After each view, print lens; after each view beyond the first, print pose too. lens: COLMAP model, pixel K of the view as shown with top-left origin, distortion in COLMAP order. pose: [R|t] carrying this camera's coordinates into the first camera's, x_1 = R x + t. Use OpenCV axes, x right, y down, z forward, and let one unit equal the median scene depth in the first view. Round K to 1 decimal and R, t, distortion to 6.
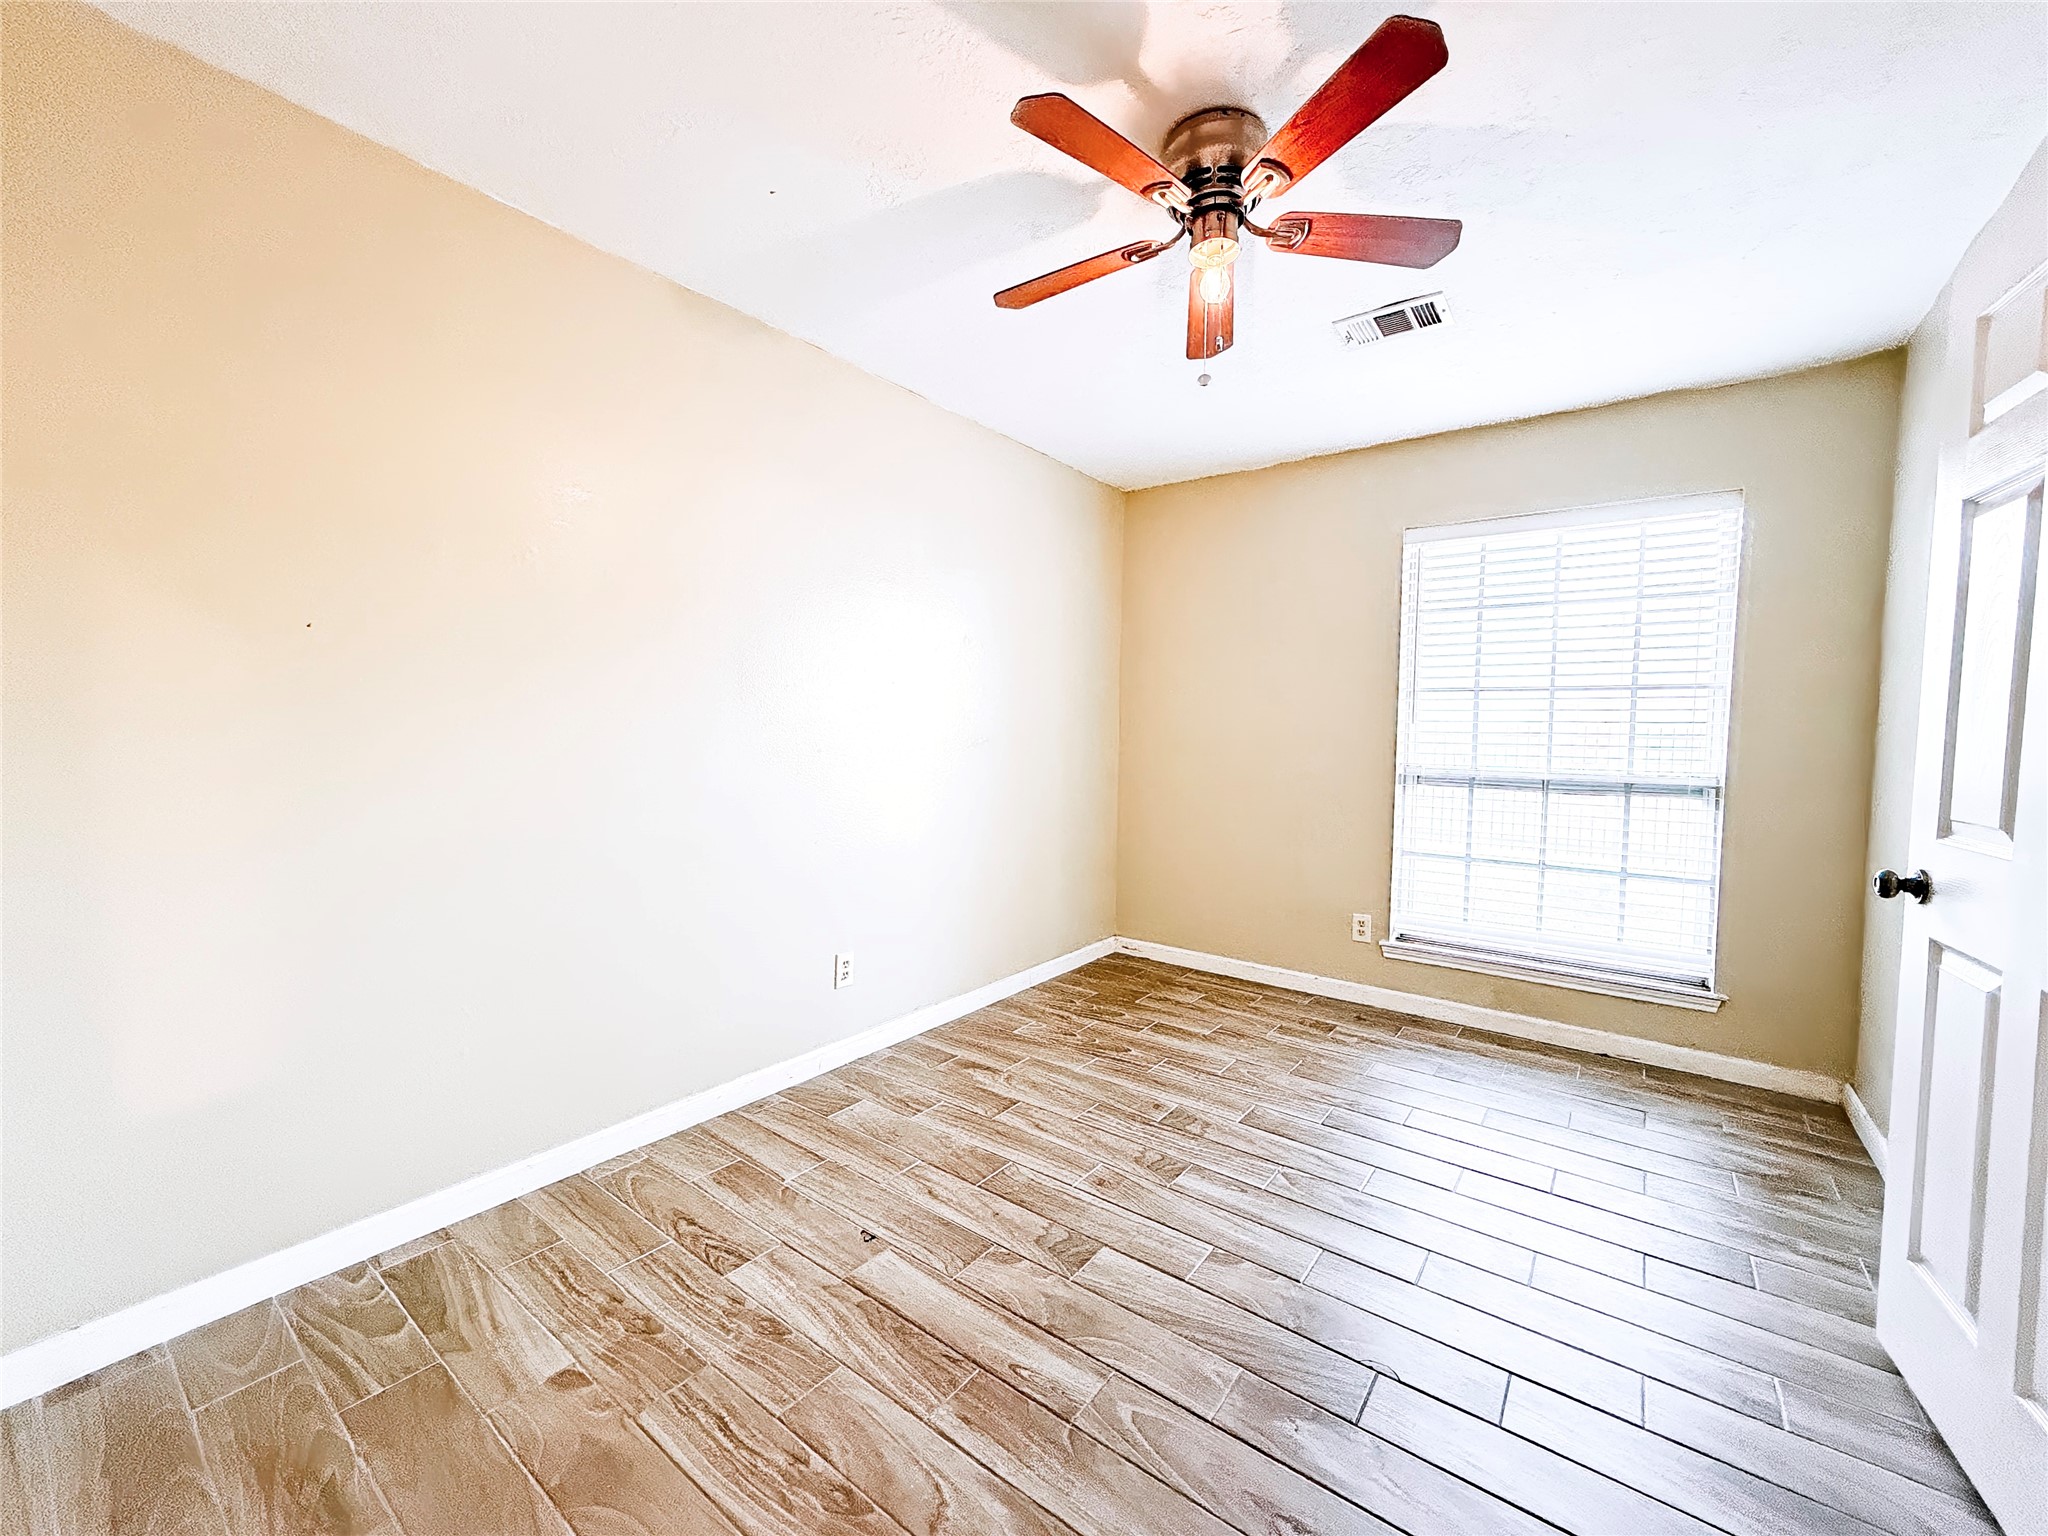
lens RADIAL K [[824.6, 0, 1028.5], [0, 824.6, 770.8], [0, 0, 1]] dist [0.004610, -0.000363]
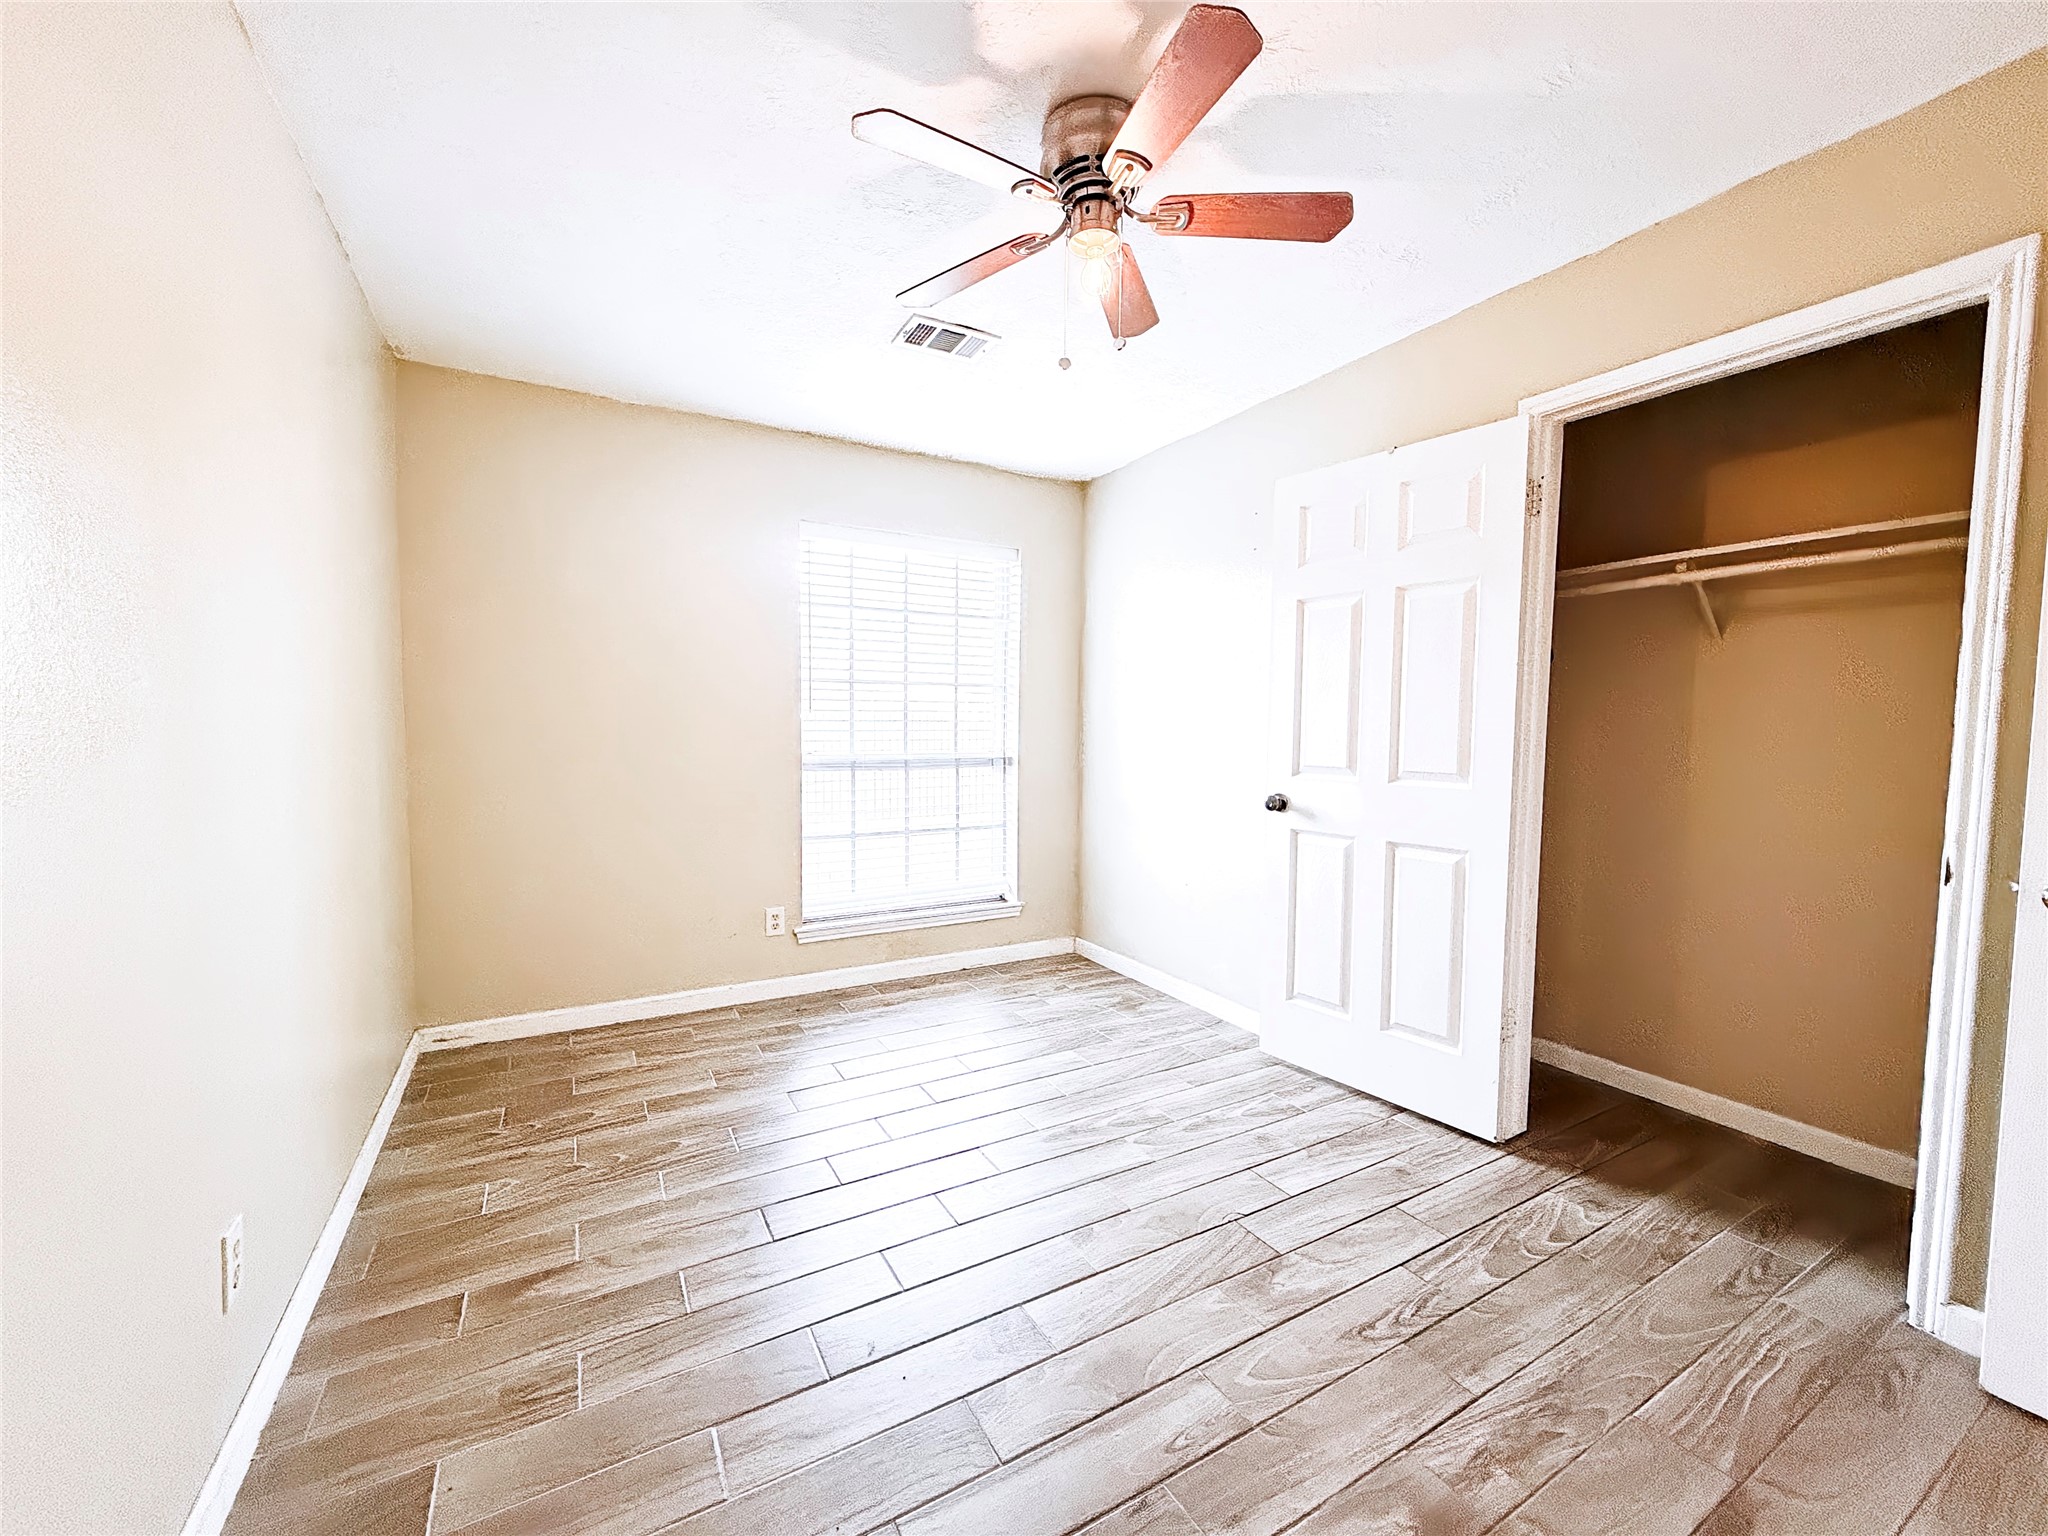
lens RADIAL K [[824.6, 0, 1028.2], [0, 824.6, 765.9], [0, 0, 1]] dist [0.004610, -0.000363]
pose [[0.388365, -0.059562, 0.919579, -0.409005], [0.047082, 0.997888, 0.044750, -0.025640], [-0.920302, 0.025917, 0.390349, 0.375389]]
